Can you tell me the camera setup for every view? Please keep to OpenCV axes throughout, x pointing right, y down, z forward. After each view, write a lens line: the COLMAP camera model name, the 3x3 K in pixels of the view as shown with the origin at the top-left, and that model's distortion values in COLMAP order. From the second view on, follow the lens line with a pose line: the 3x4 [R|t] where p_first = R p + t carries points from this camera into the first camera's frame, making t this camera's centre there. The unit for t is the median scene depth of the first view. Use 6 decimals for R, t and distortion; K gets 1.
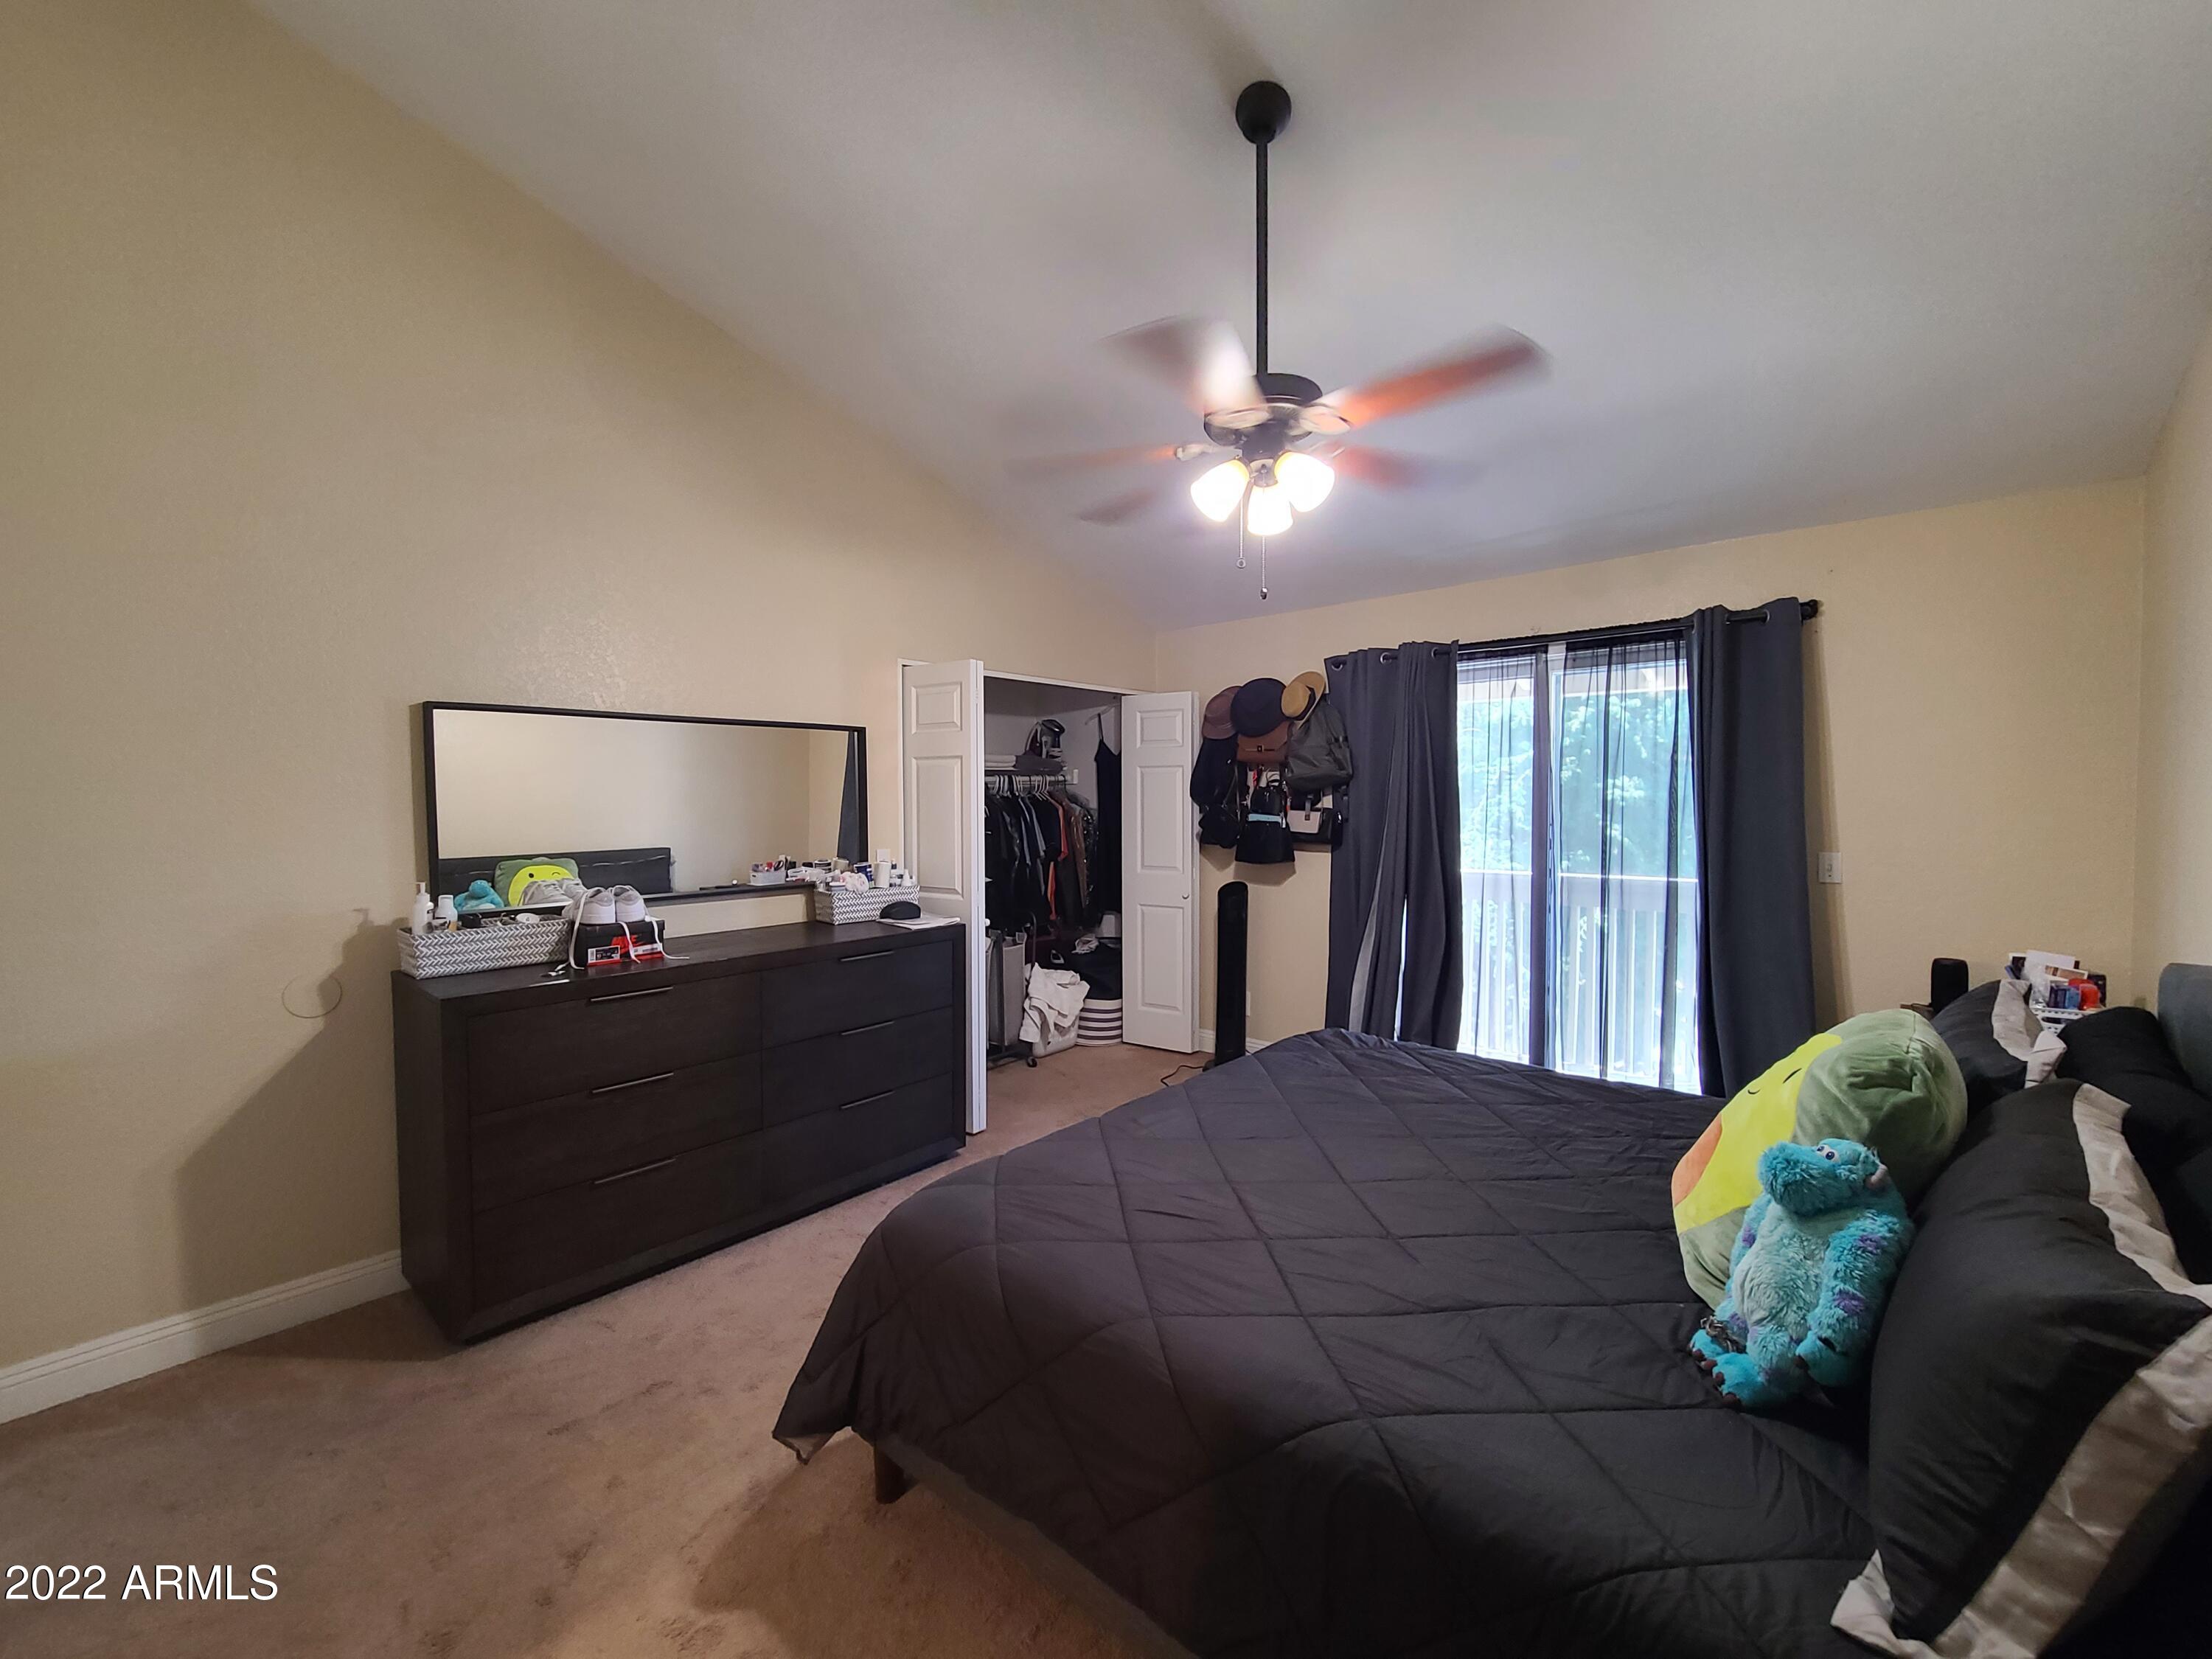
lens RADIAL K [[909.1, 0, 1110.8], [0, 909.1, 826.9], [0, 0, 1]] dist [-0.000551, -0.000152]
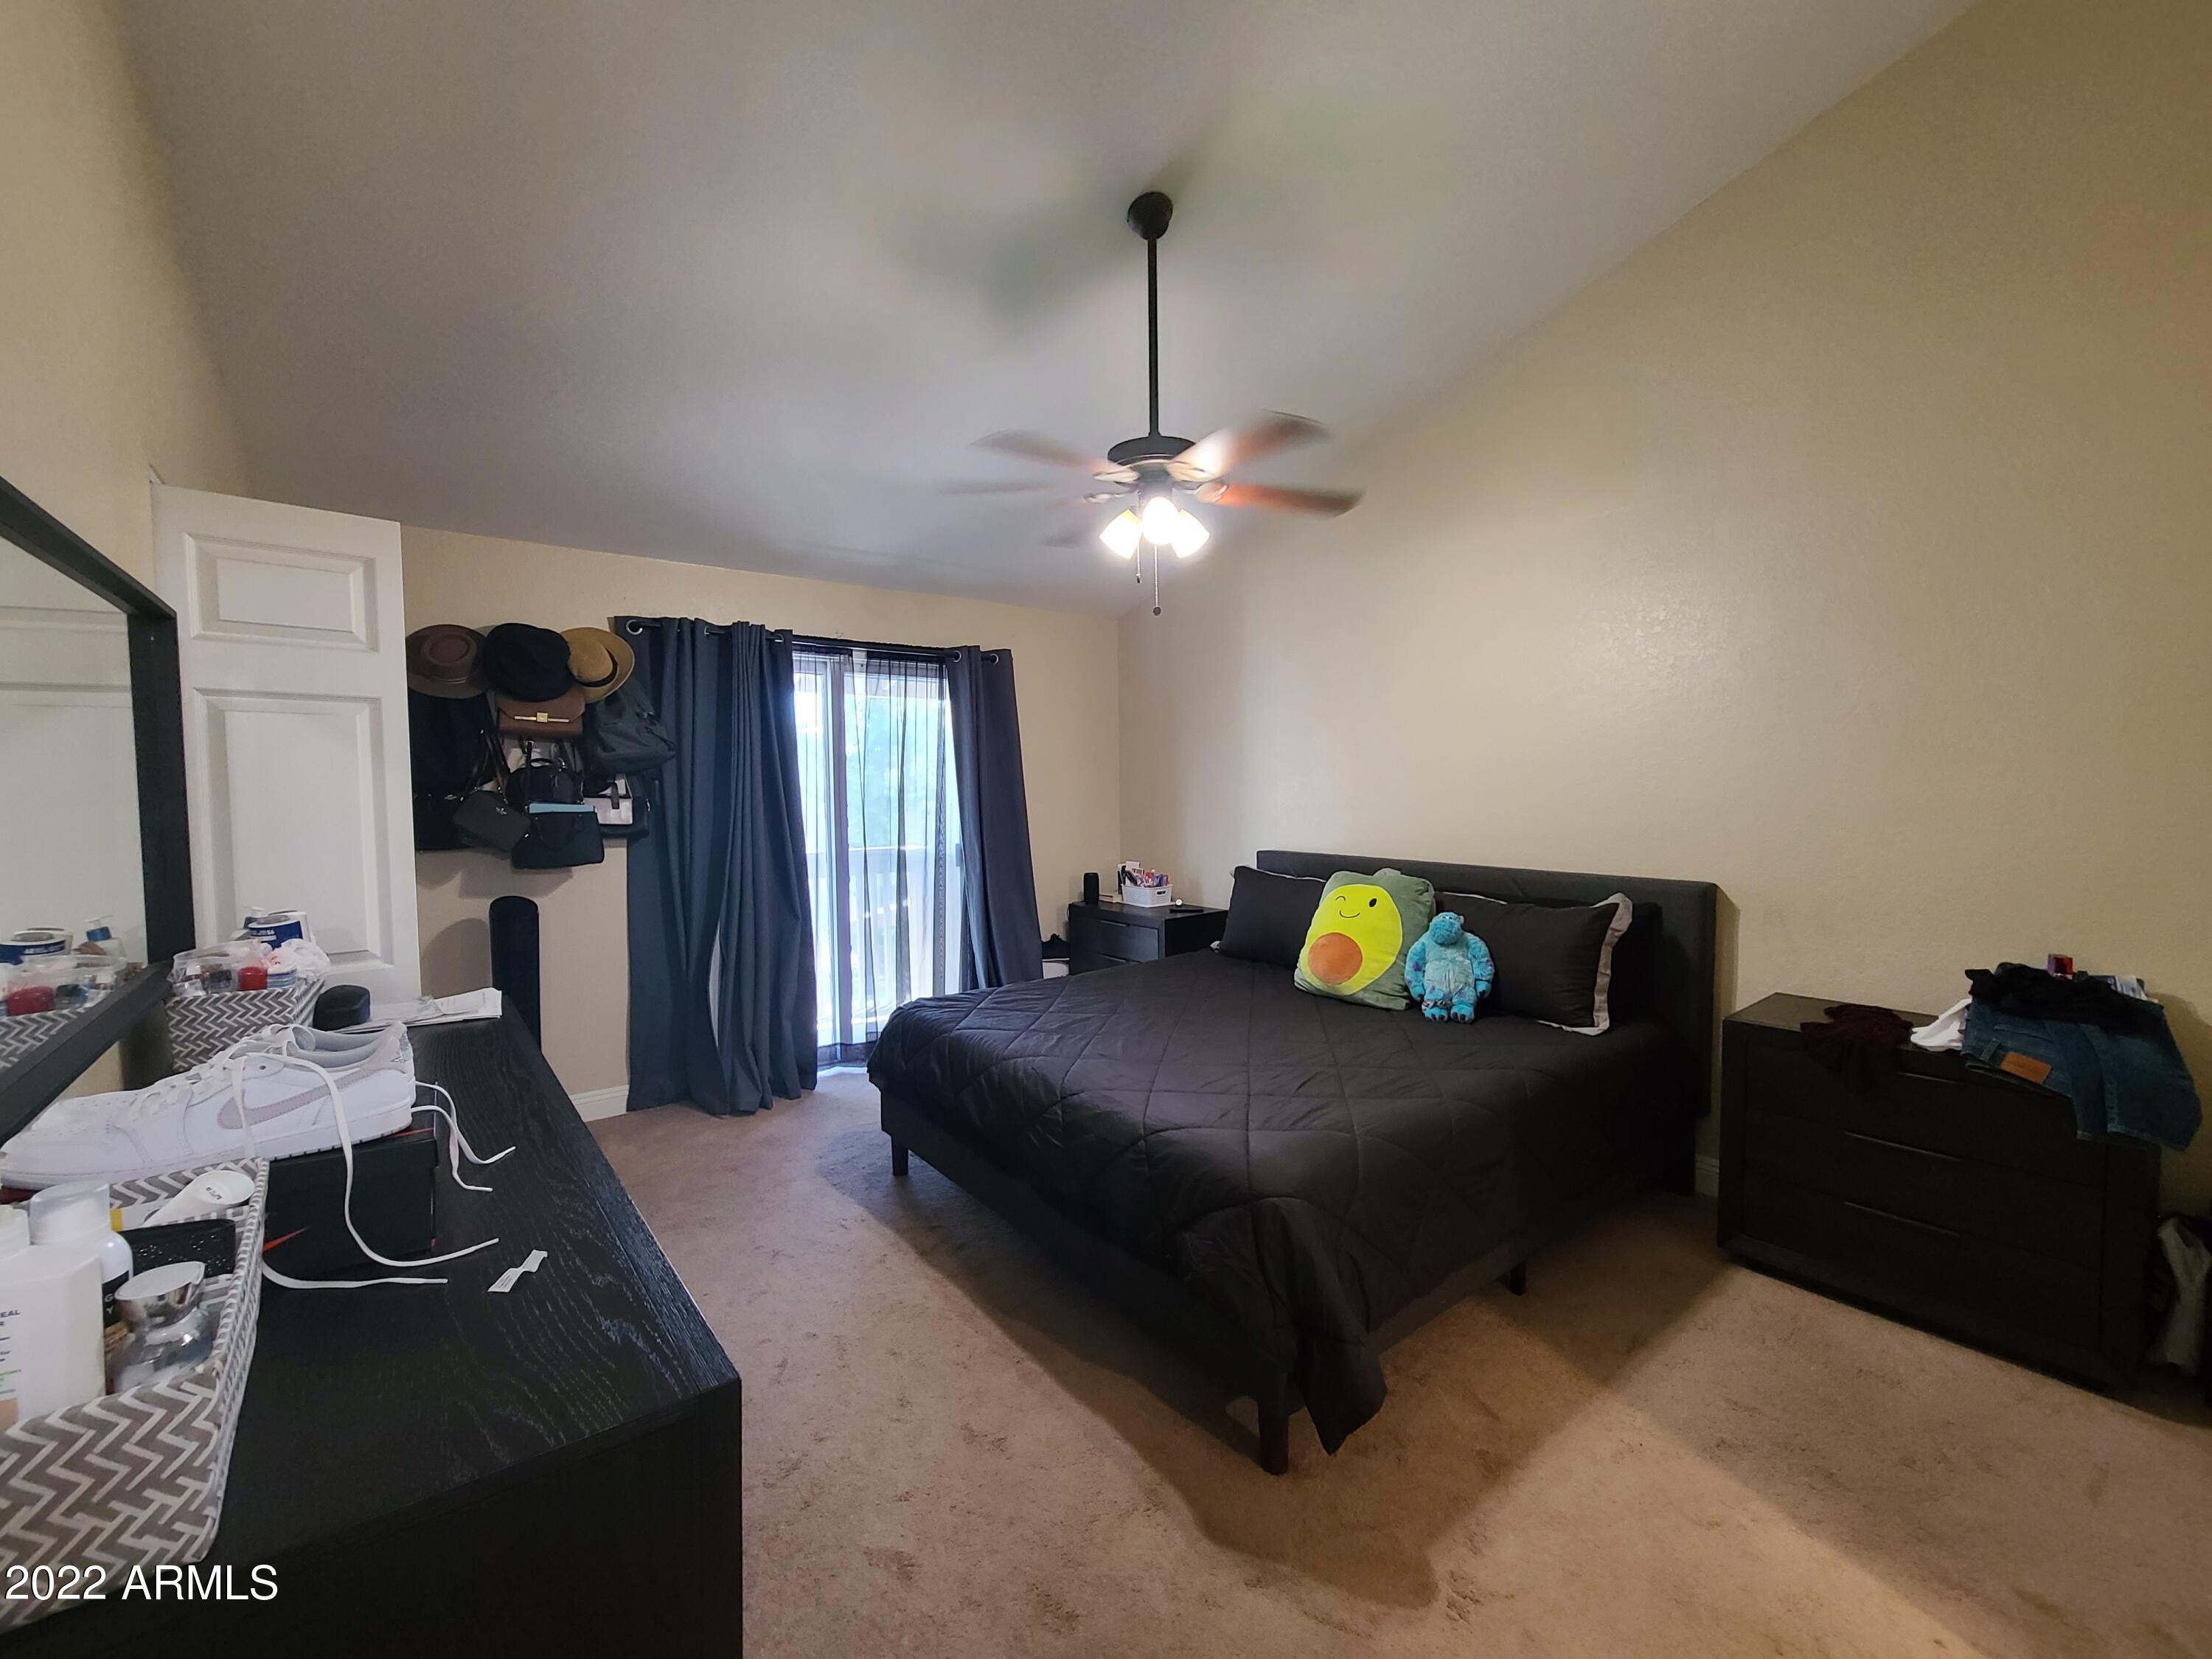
lens RADIAL K [[909.1, 0, 1110.8], [0, 909.1, 826.9], [0, 0, 1]] dist [-0.000551, -0.000152]
pose [[0.185458, -0.043165, 0.981704, -0.607899], [0.038394, 0.998590, 0.036655, -0.005768], [-0.981902, 0.030893, 0.186854, 0.479430]]
